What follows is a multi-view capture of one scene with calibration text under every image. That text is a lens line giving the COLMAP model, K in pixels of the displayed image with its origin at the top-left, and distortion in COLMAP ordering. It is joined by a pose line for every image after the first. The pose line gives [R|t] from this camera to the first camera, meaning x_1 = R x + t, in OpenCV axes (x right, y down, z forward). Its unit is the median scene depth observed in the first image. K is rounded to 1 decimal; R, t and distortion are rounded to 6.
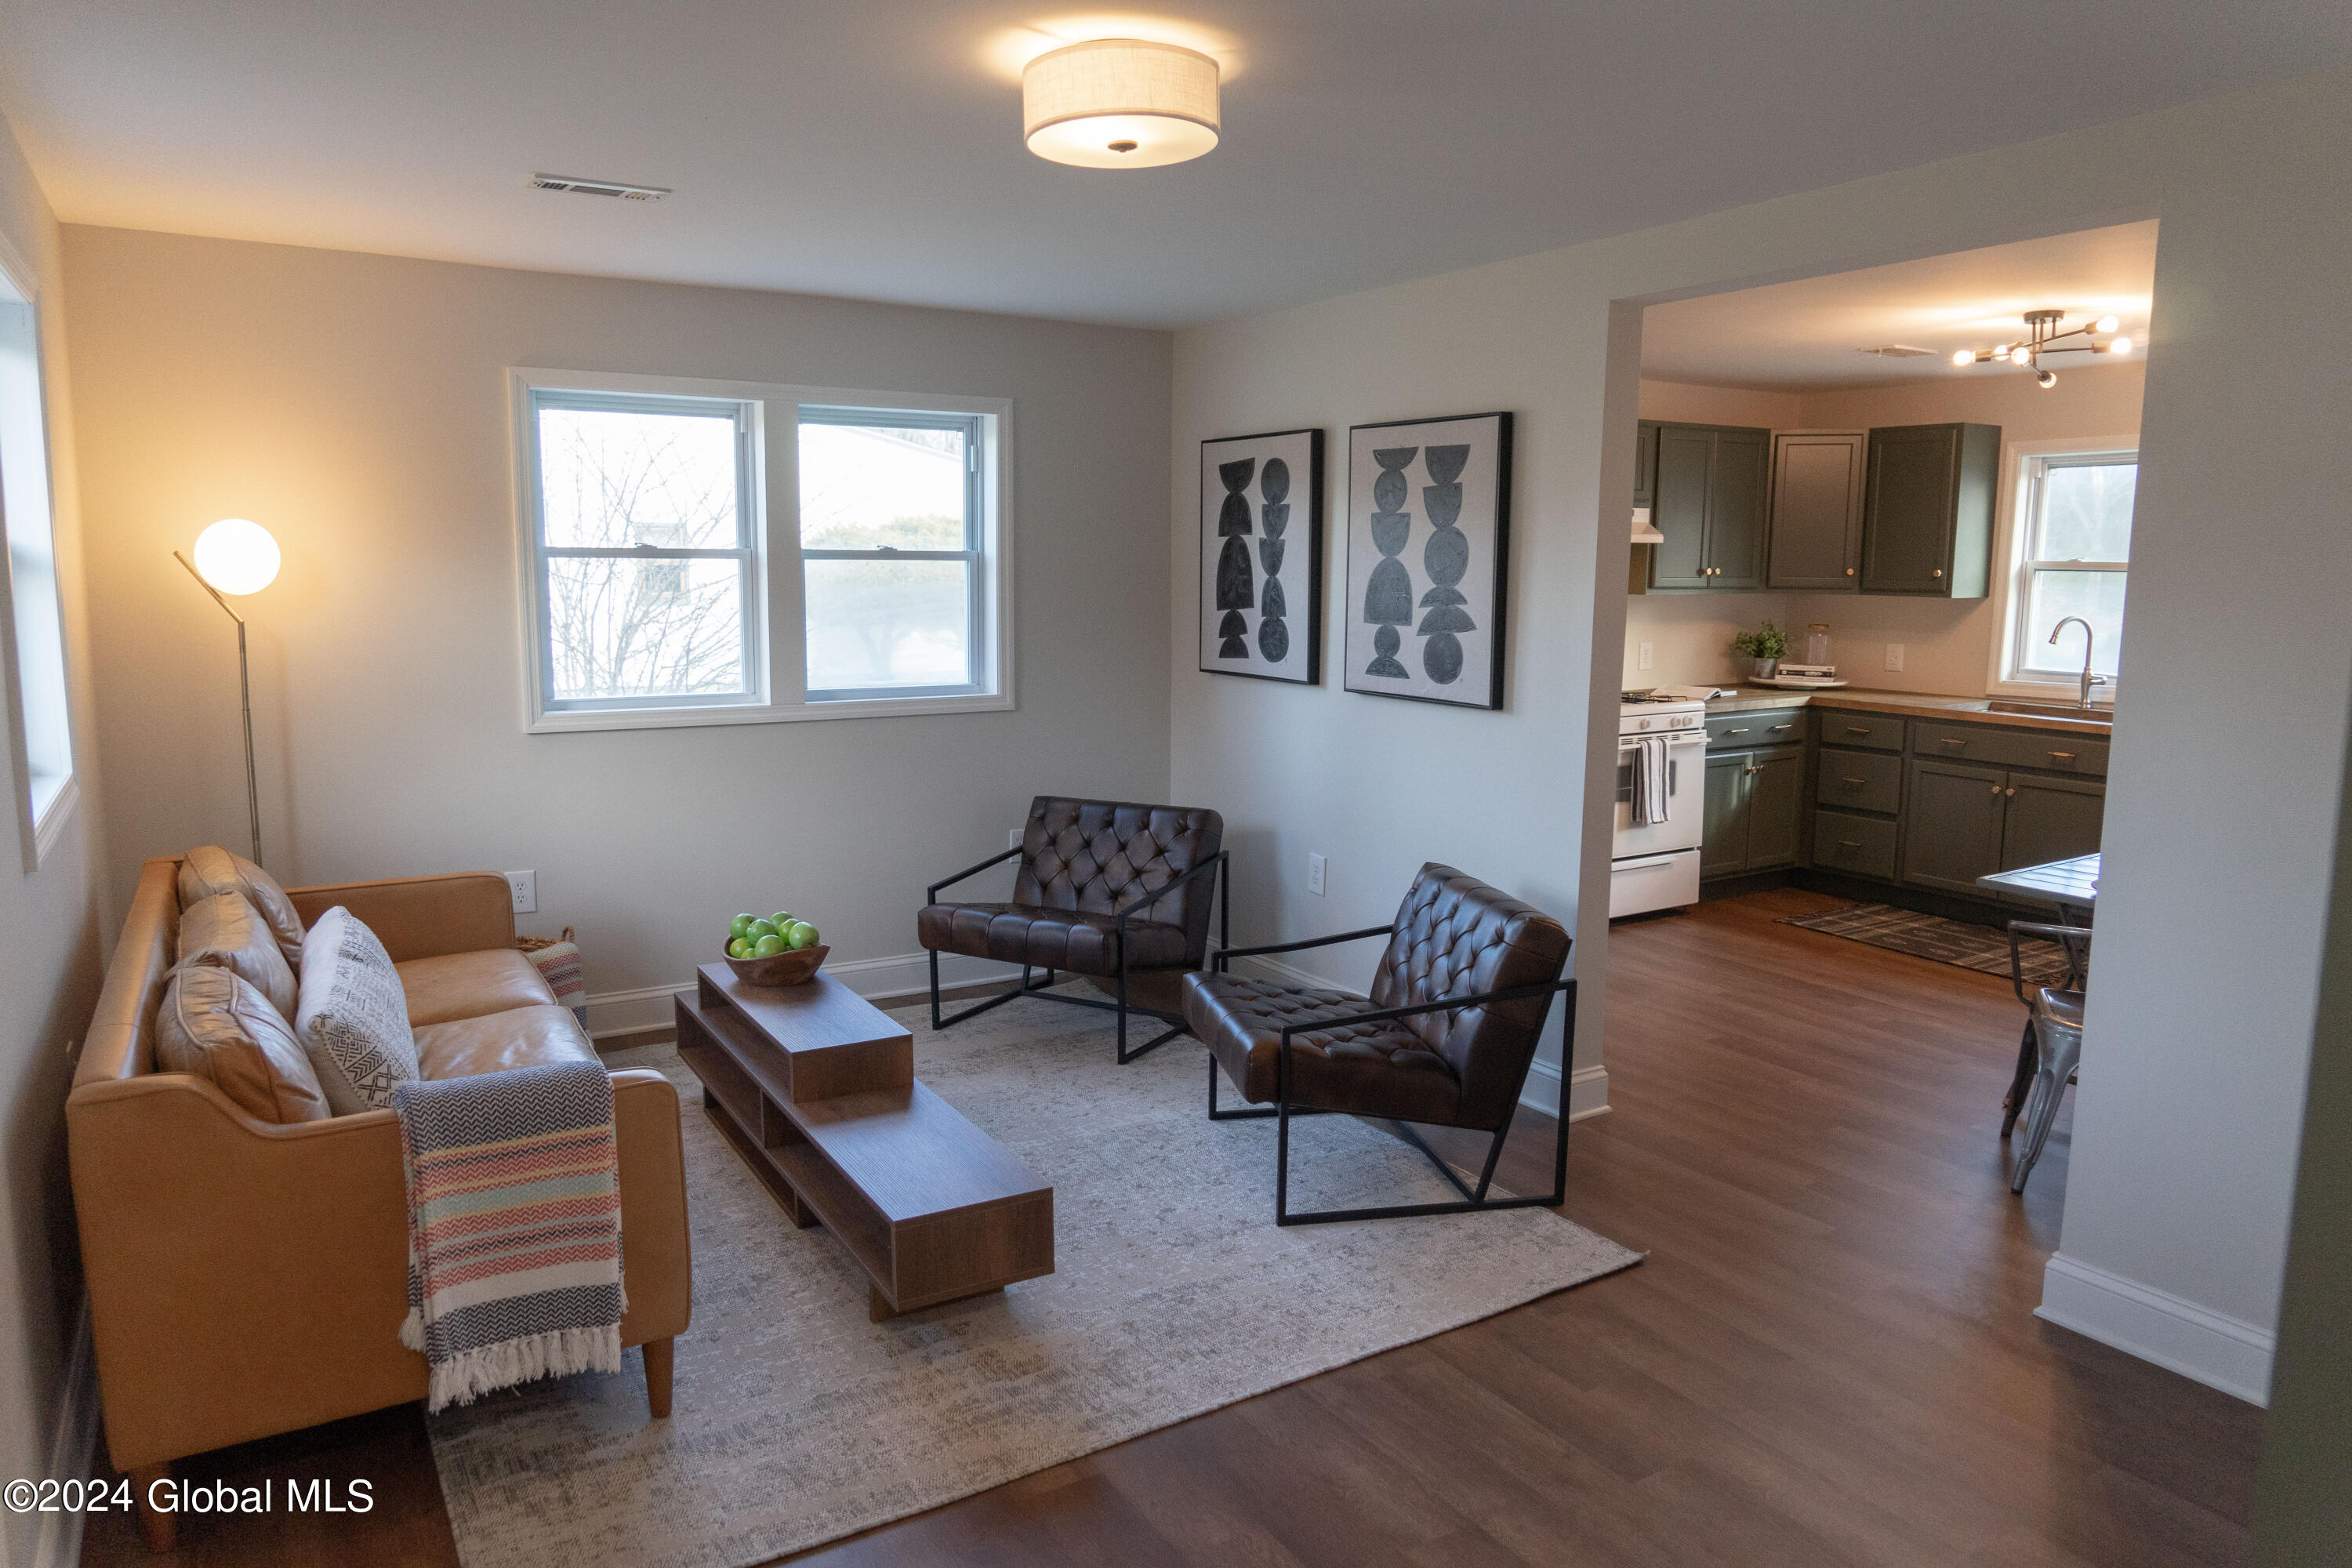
lens RADIAL K [[1560.1, 0, 1171.5], [0, 1560.1, 783.1], [0, 0, 1]] dist [-0.031356, 0.006236]
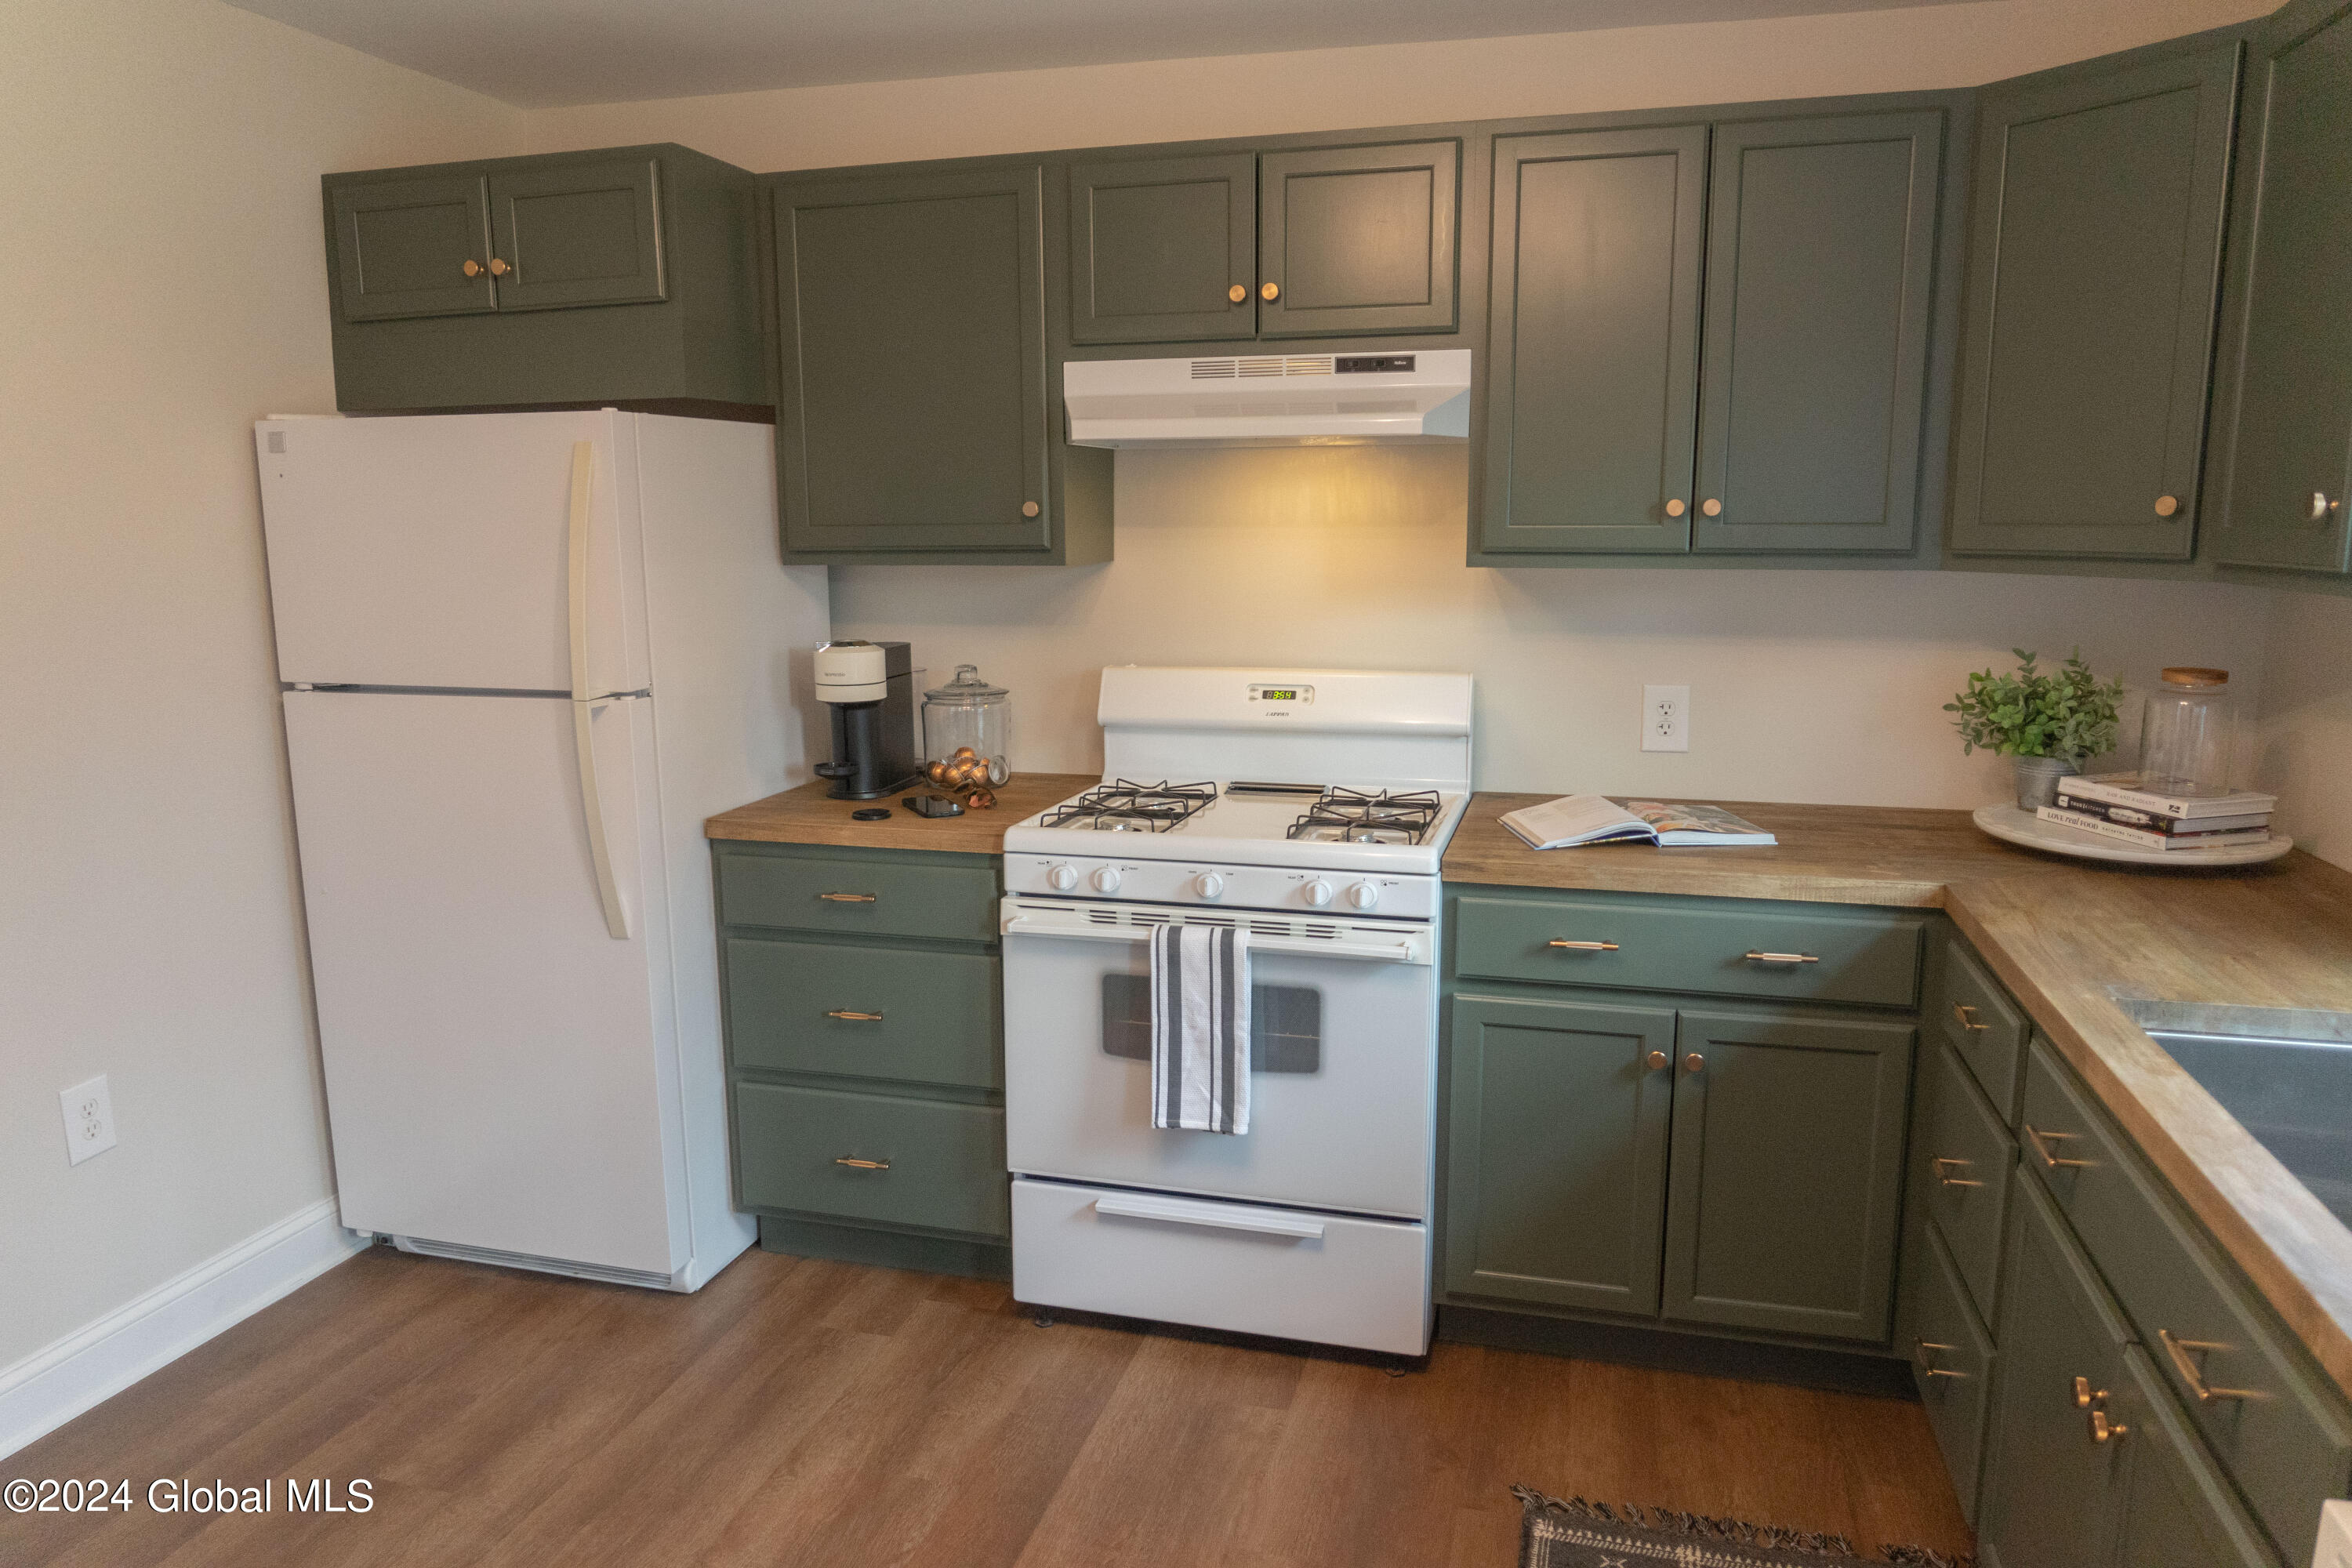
lens RADIAL K [[1555.2, 0, 1175.5], [0, 1555.2, 788.8], [0, 0, 1]] dist [-0.028349, 0.004649]
pose [[0.676257, 0.120821, -0.726690, 0.552101], [-0.100939, 0.992352, 0.071057, -0.084802], [0.729718, 0.025298, 0.683280, 0.670105]]
